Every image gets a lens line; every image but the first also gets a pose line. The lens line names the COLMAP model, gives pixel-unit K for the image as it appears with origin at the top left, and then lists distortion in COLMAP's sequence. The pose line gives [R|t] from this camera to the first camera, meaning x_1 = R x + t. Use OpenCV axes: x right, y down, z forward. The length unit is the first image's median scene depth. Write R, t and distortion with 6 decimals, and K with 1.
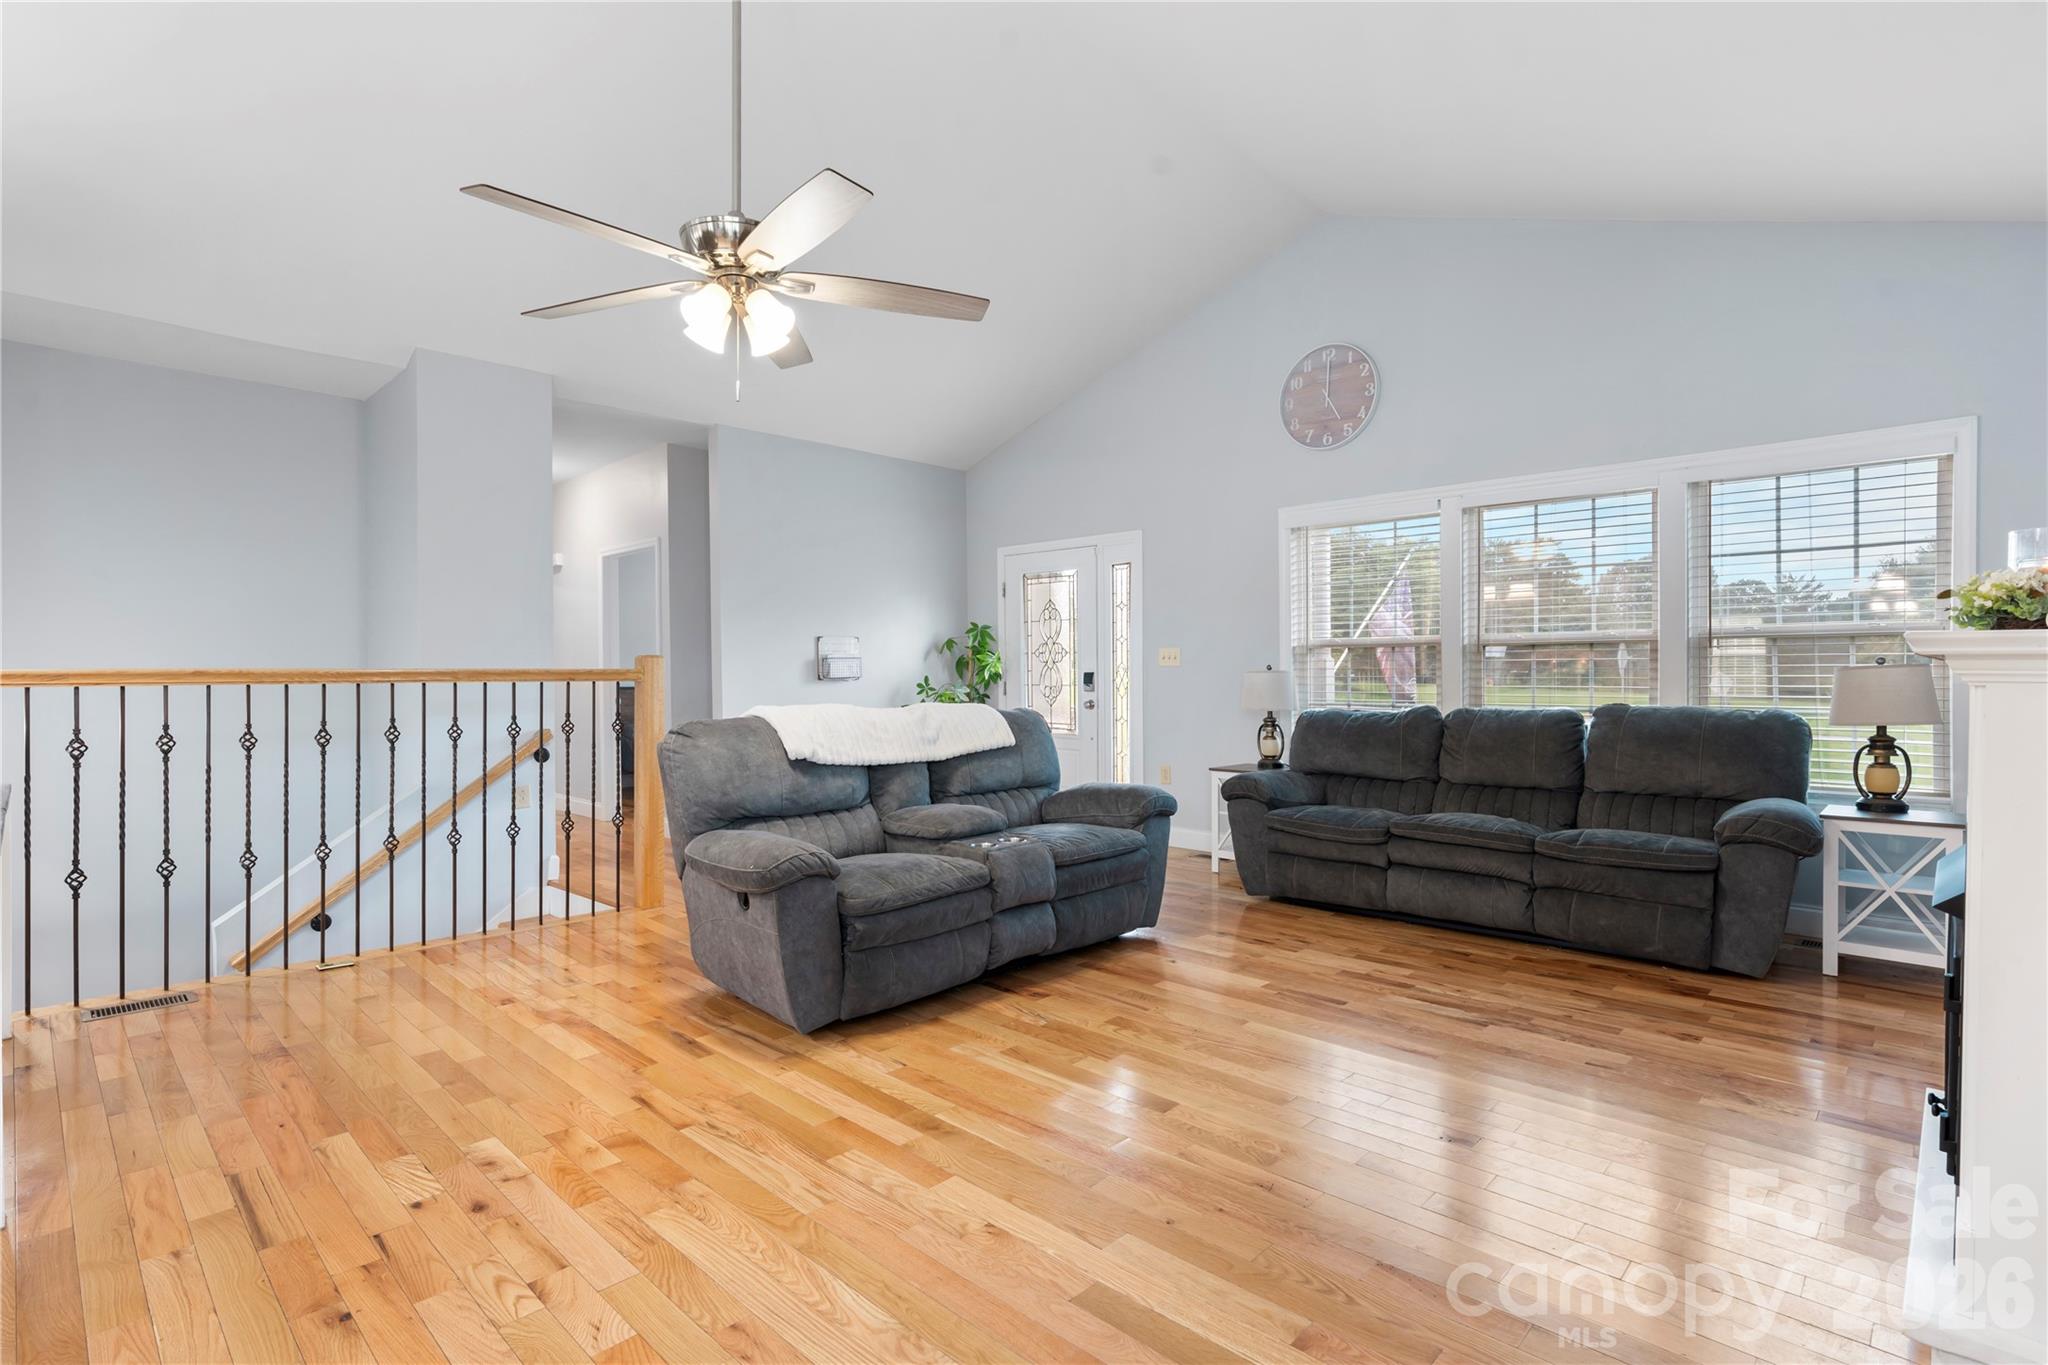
lens RADIAL K [[980.2, 0, 1031.1], [0, 980.2, 684.0], [0, 0, 1]] dist [-0.007834, 0.002679]
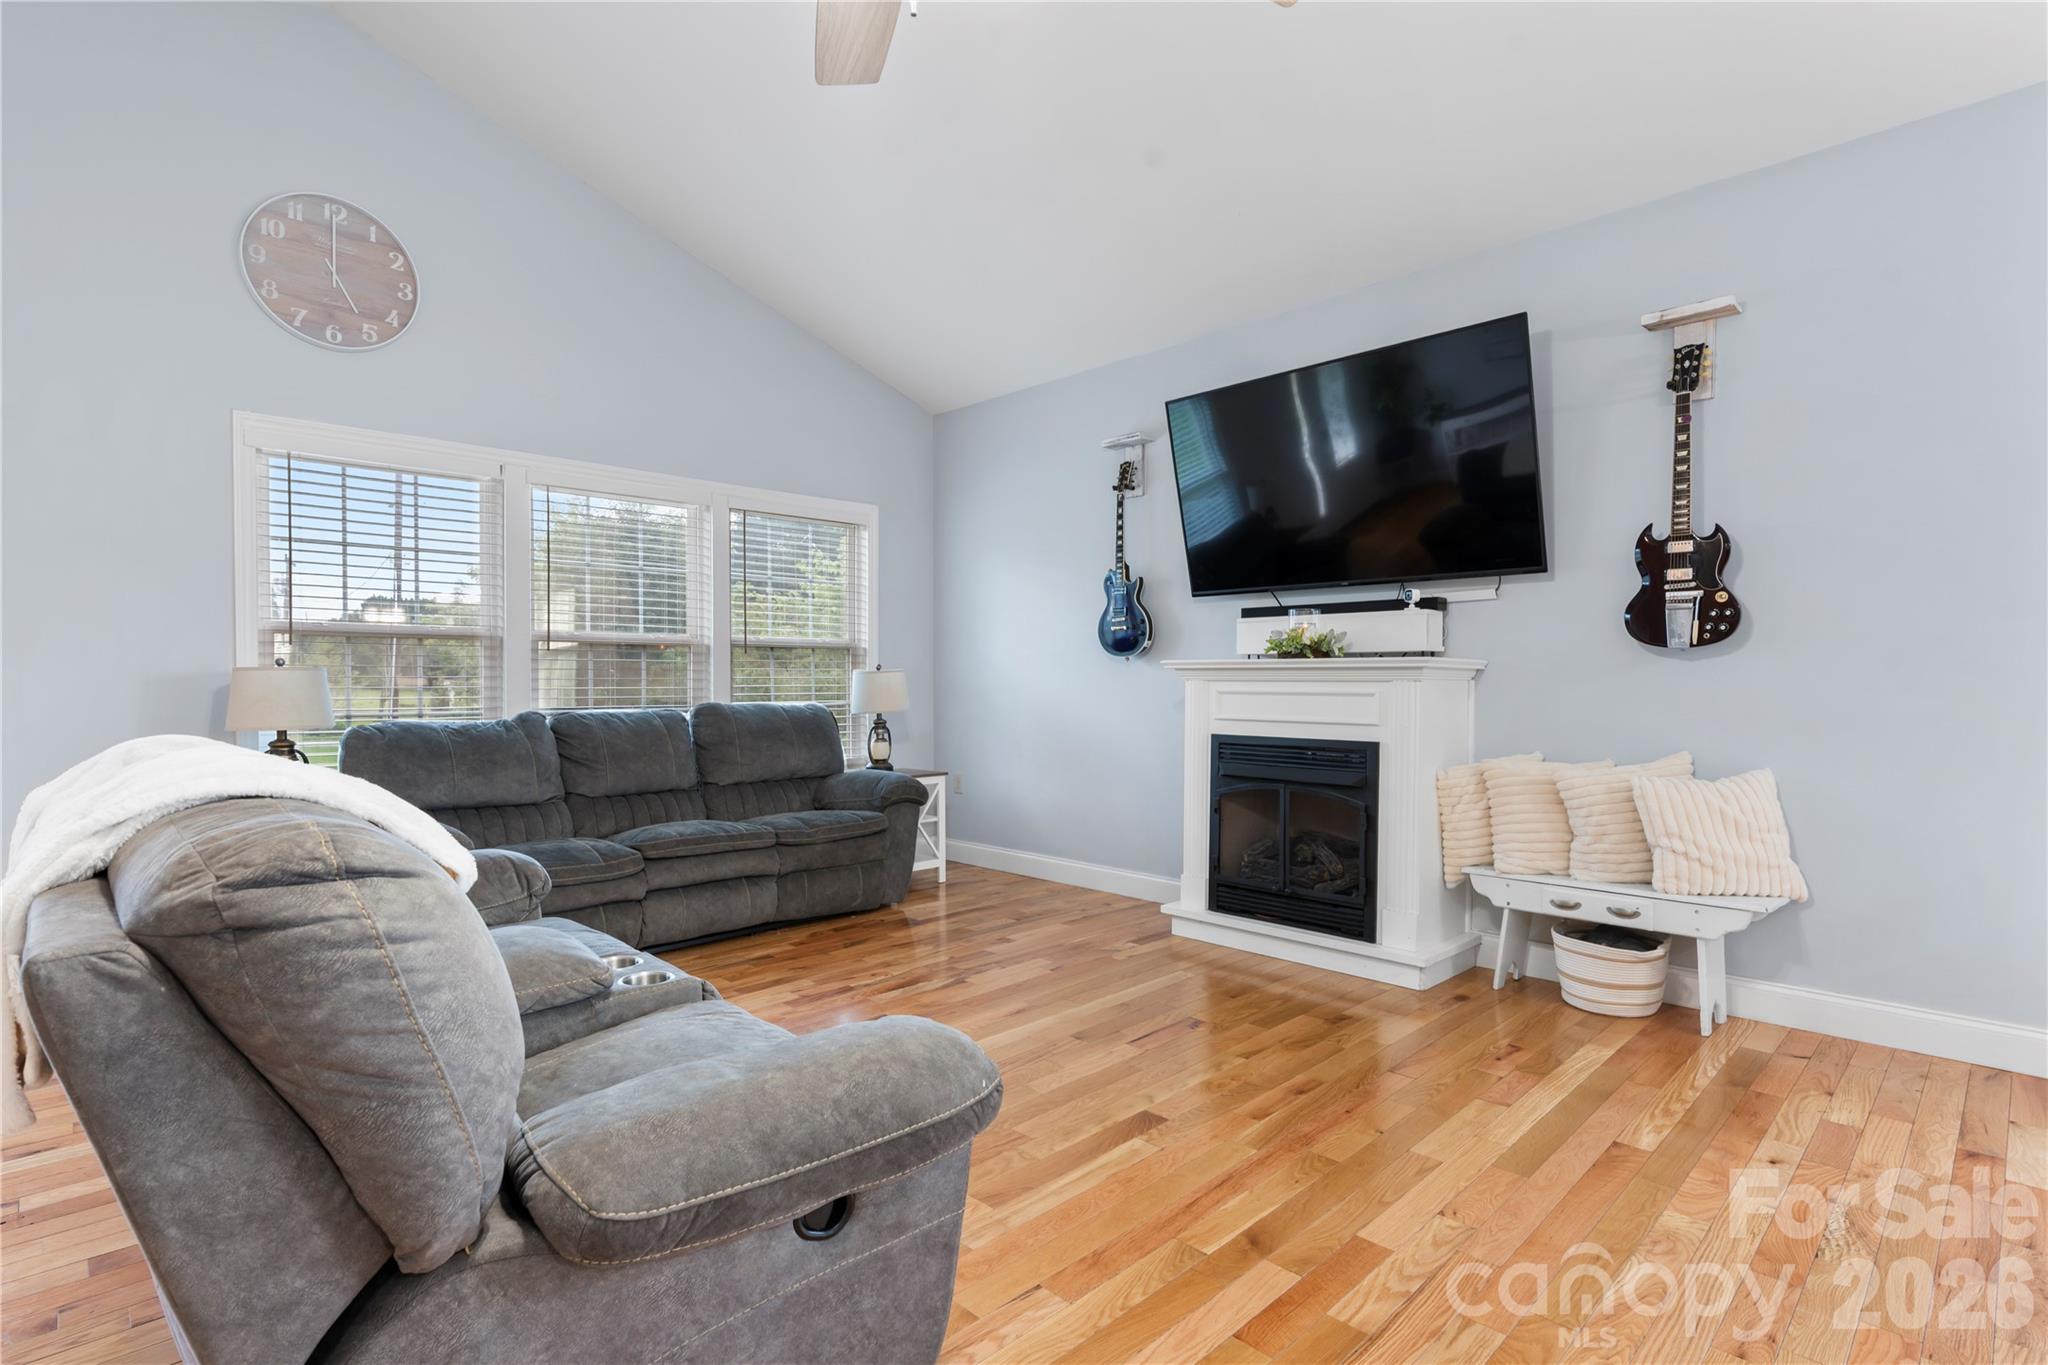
lens RADIAL K [[980.2, 0, 1040.1], [0, 980.2, 678.6], [0, 0, 1]] dist [-0.007834, 0.002679]
pose [[0.035313, 0.005599, 0.999361, -0.555355], [0.007638, 0.999954, -0.005872, 0.003609], [-0.999347, 0.007840, 0.035269, 0.717491]]
